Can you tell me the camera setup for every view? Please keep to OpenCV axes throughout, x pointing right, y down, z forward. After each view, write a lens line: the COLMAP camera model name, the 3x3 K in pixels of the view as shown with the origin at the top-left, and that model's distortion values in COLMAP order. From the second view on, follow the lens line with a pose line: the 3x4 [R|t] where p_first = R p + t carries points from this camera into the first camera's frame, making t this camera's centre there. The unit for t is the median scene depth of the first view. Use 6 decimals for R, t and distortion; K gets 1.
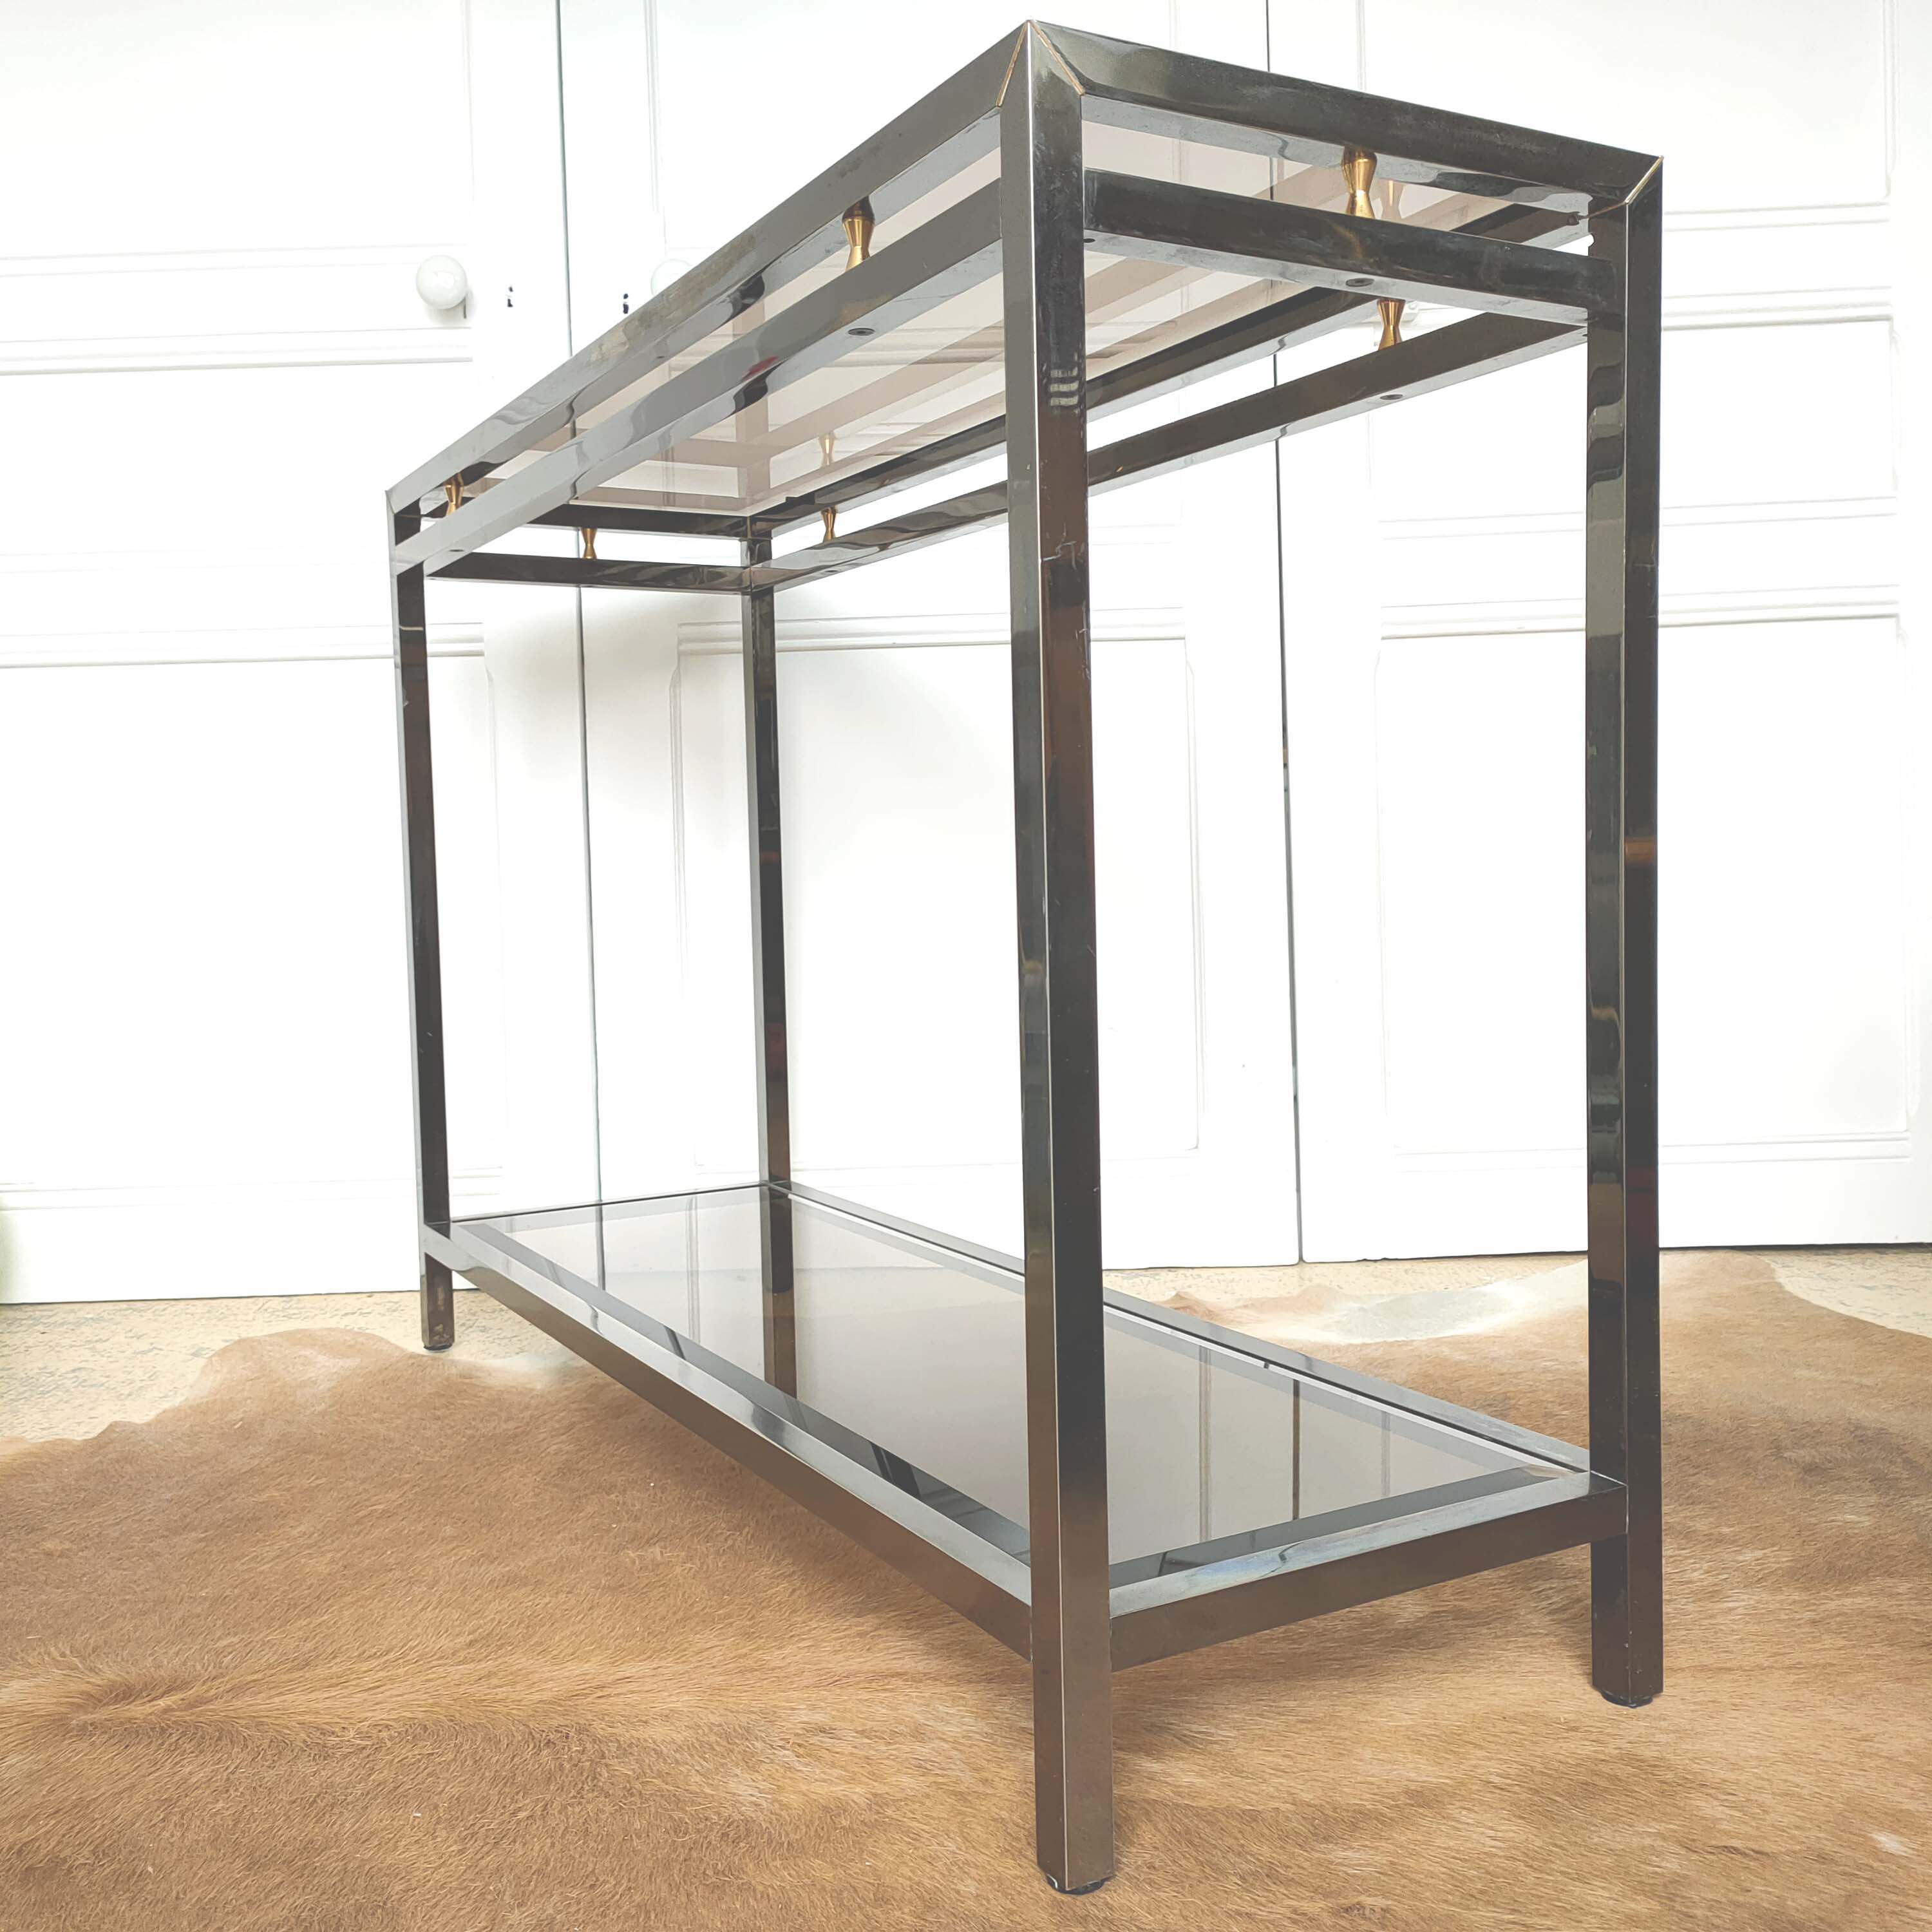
lens RADIAL K [[1926.9, 0, 973.6], [0, 1926.9, 967.8], [0, 0, 1]] dist [0.048337, -0.013924]
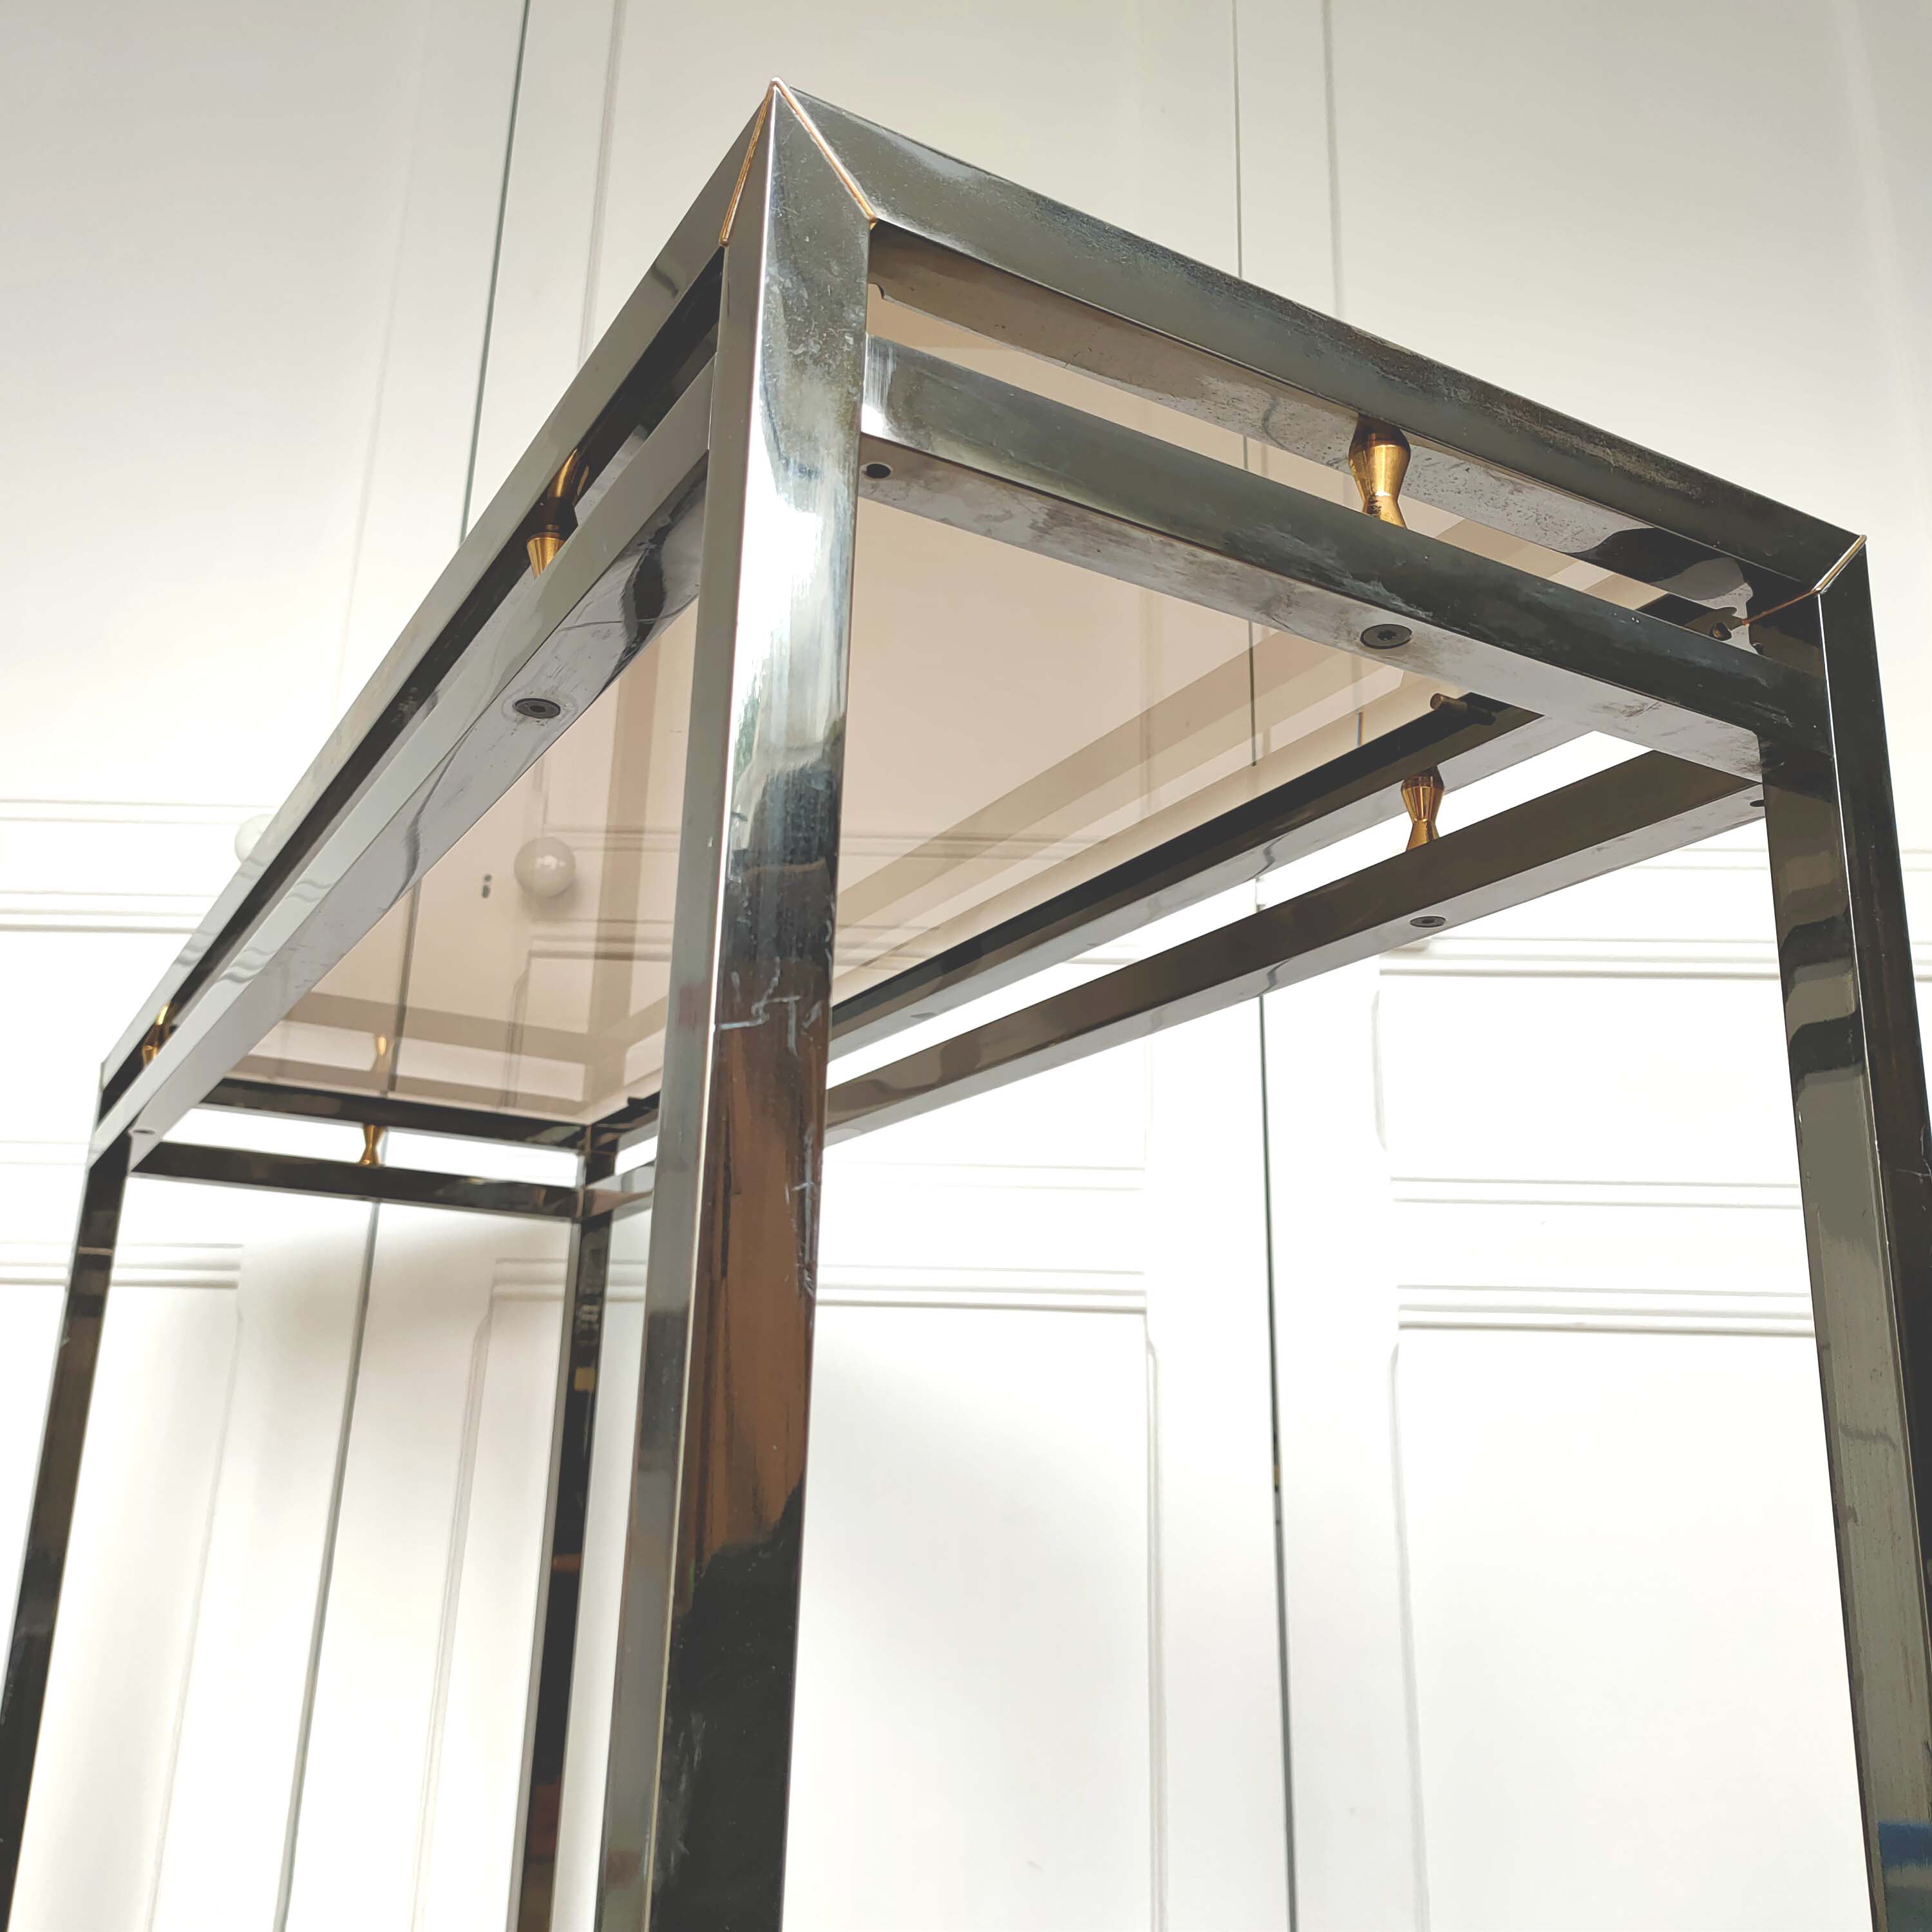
lens RADIAL K [[1926.9, 0, 973.6], [0, 1926.9, 967.8], [0, 0, 1]] dist [0.048337, -0.013924]
pose [[0.998585, 0.052520, -0.008361, 0.049652], [-0.052161, 0.936592, -0.346519, -0.034551], [-0.010368, 0.346465, 0.938006, 0.282844]]
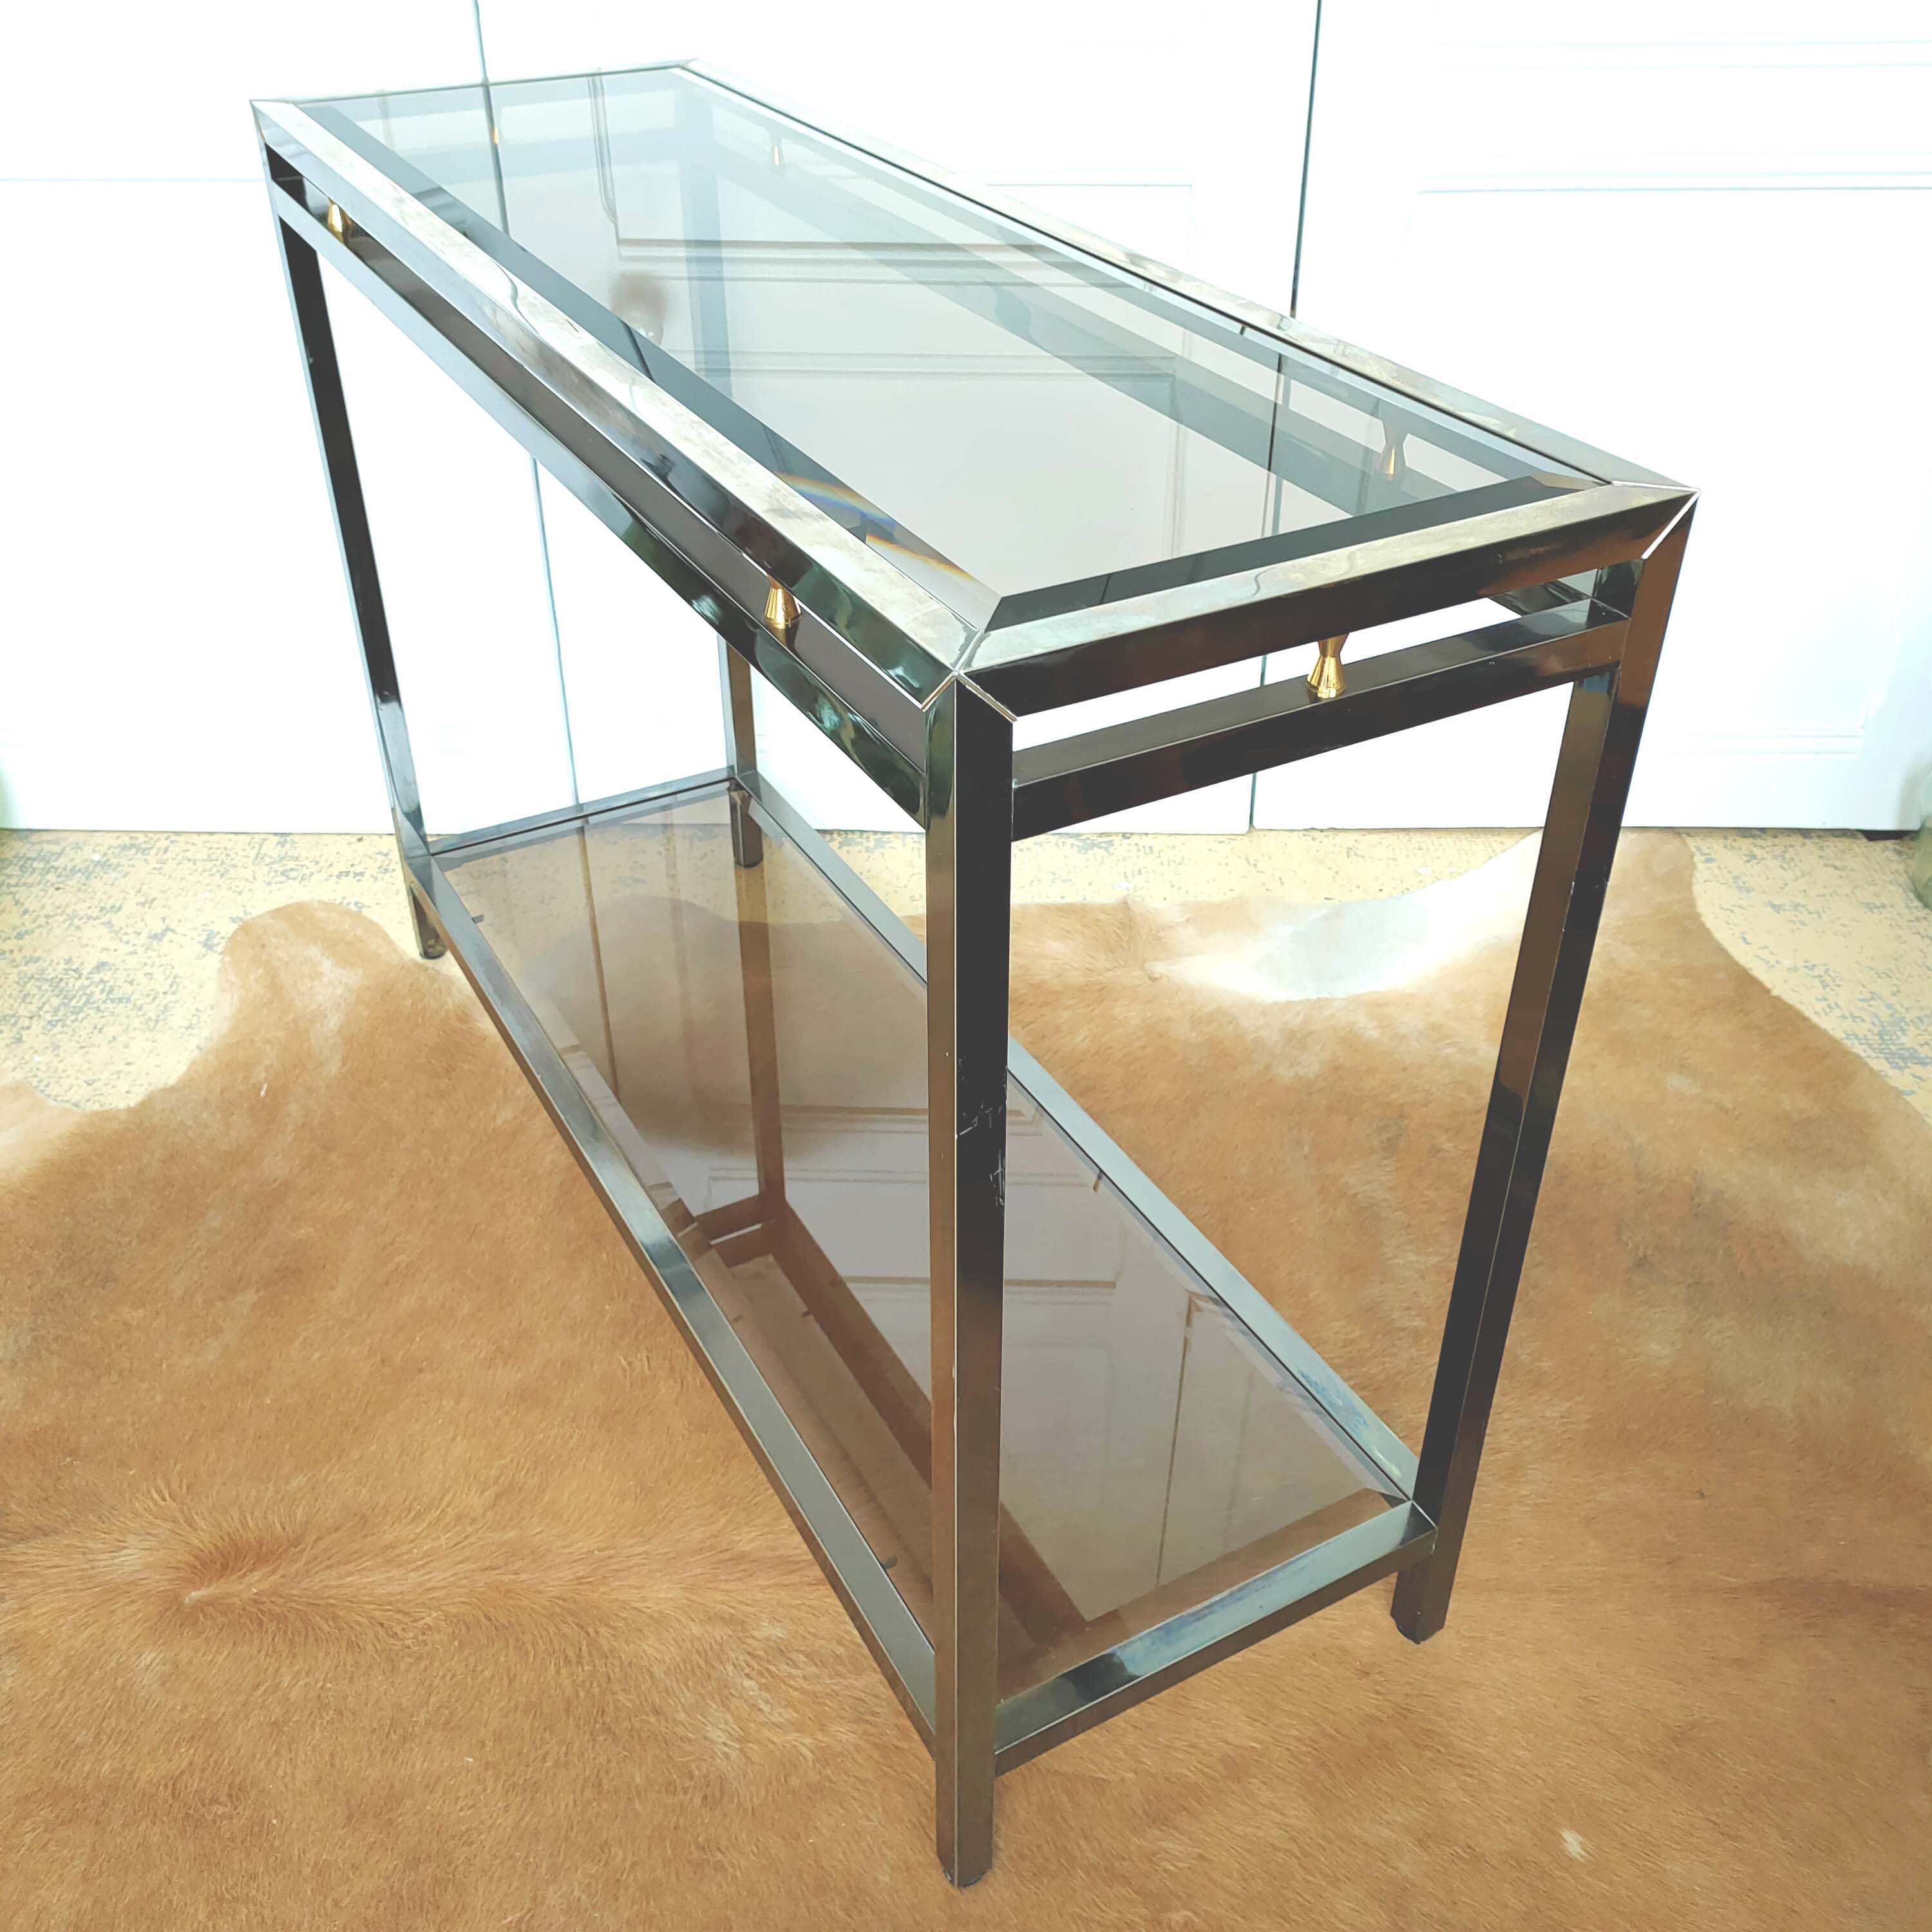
lens RADIAL K [[1926.9, 0, 973.6], [0, 1926.9, 967.8], [0, 0, 1]] dist [0.048337, -0.013924]
pose [[0.999601, 0.026605, 0.009449, 0.015752], [-0.027689, 0.858464, 0.512126, -0.405793], [0.005514, -0.512184, 0.858858, 0.085582]]
